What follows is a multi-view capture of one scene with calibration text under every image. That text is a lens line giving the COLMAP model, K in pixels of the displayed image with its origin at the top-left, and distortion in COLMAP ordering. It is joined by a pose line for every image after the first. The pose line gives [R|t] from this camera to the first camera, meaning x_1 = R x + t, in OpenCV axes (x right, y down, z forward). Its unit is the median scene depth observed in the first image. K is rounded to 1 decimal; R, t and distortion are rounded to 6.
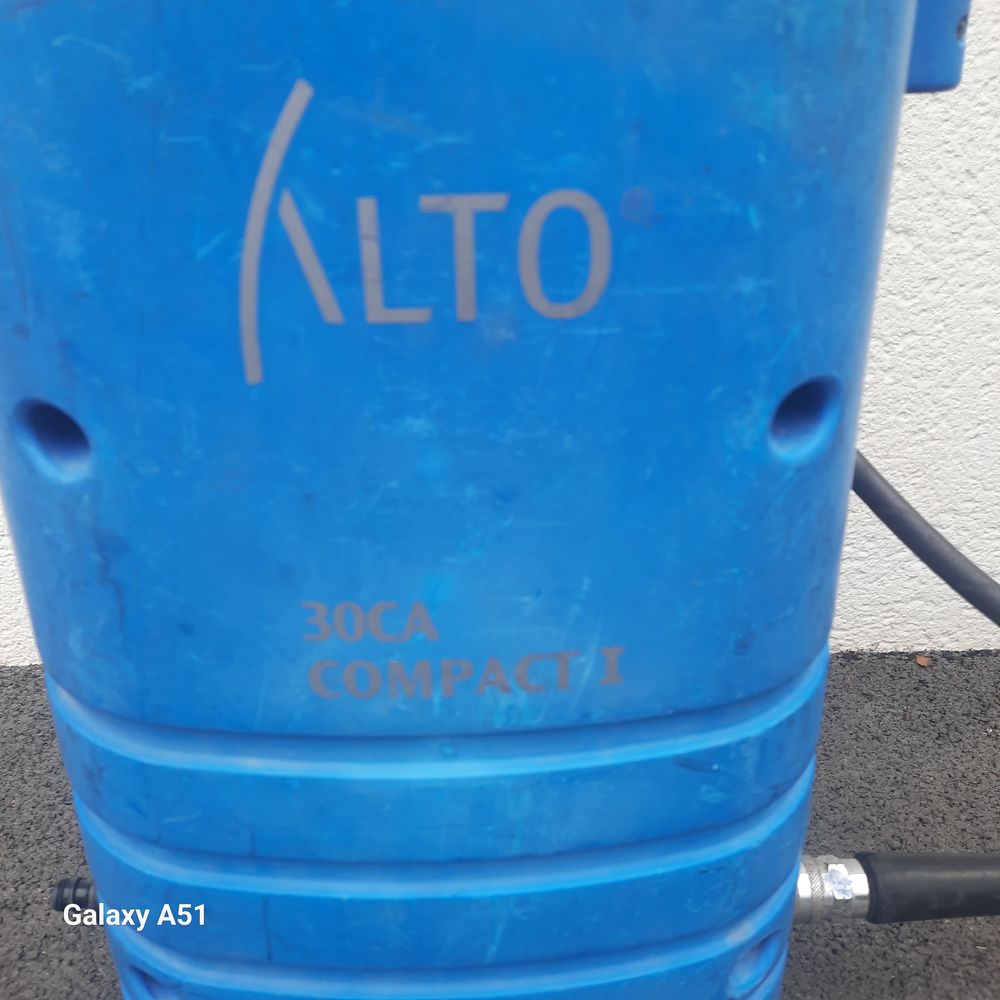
lens RADIAL K [[997.0, 0, 505.7], [0, 997.0, 494.1], [0, 0, 1]] dist [0.032918, 0.000000]
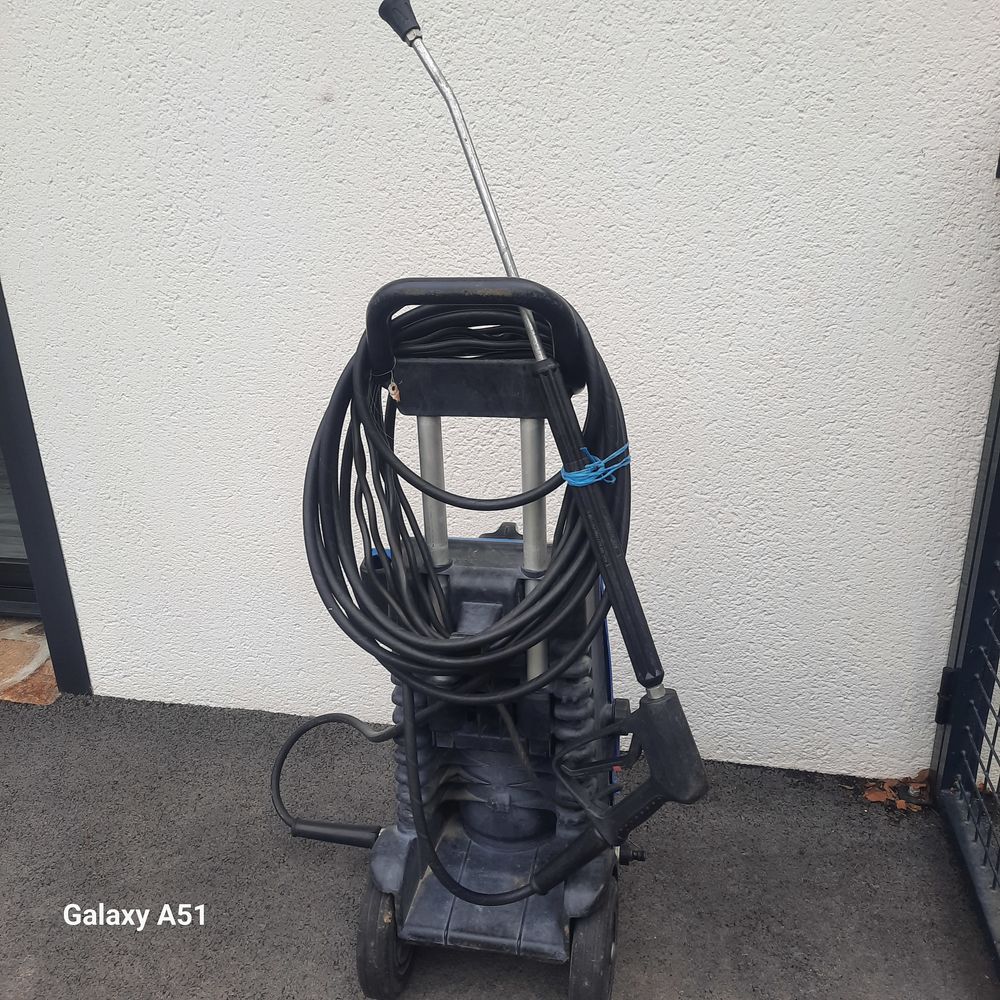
lens RADIAL K [[997.0, 0, 543.6], [0, 997.0, 492.5], [0, 0, 1]] dist [0.032918, 0.000000]
pose [[0.983453, 0.080518, -0.162285, 1.466574], [-0.081863, 0.996642, -0.001605, -1.088704], [0.161611, 0.014864, 0.986743, -3.365550]]
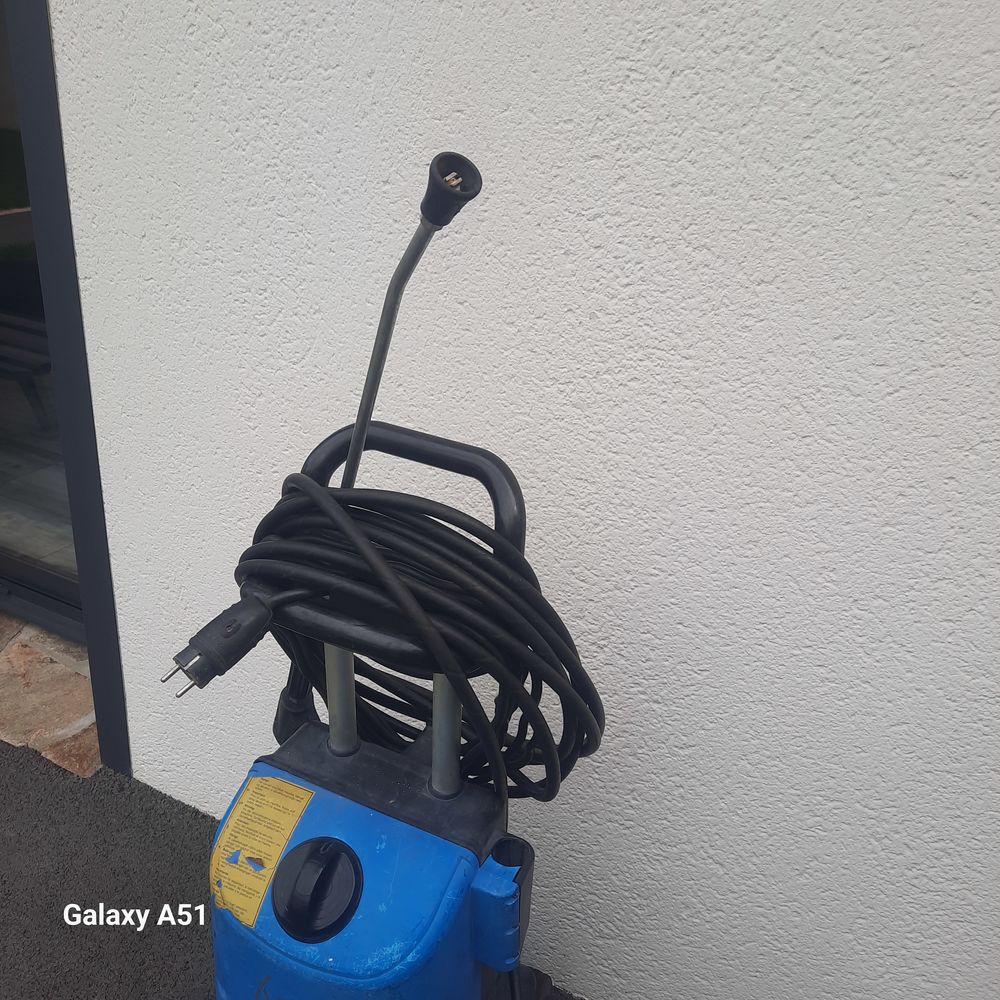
lens RADIAL K [[997.0, 0, 535.7], [0, 997.0, 485.0], [0, 0, 1]] dist [0.032918, 0.000000]
pose [[0.887526, 0.285121, -0.361943, 1.348969], [-0.274061, 0.958146, 0.082751, -2.338190], [0.370388, 0.025751, 0.928520, -1.957688]]
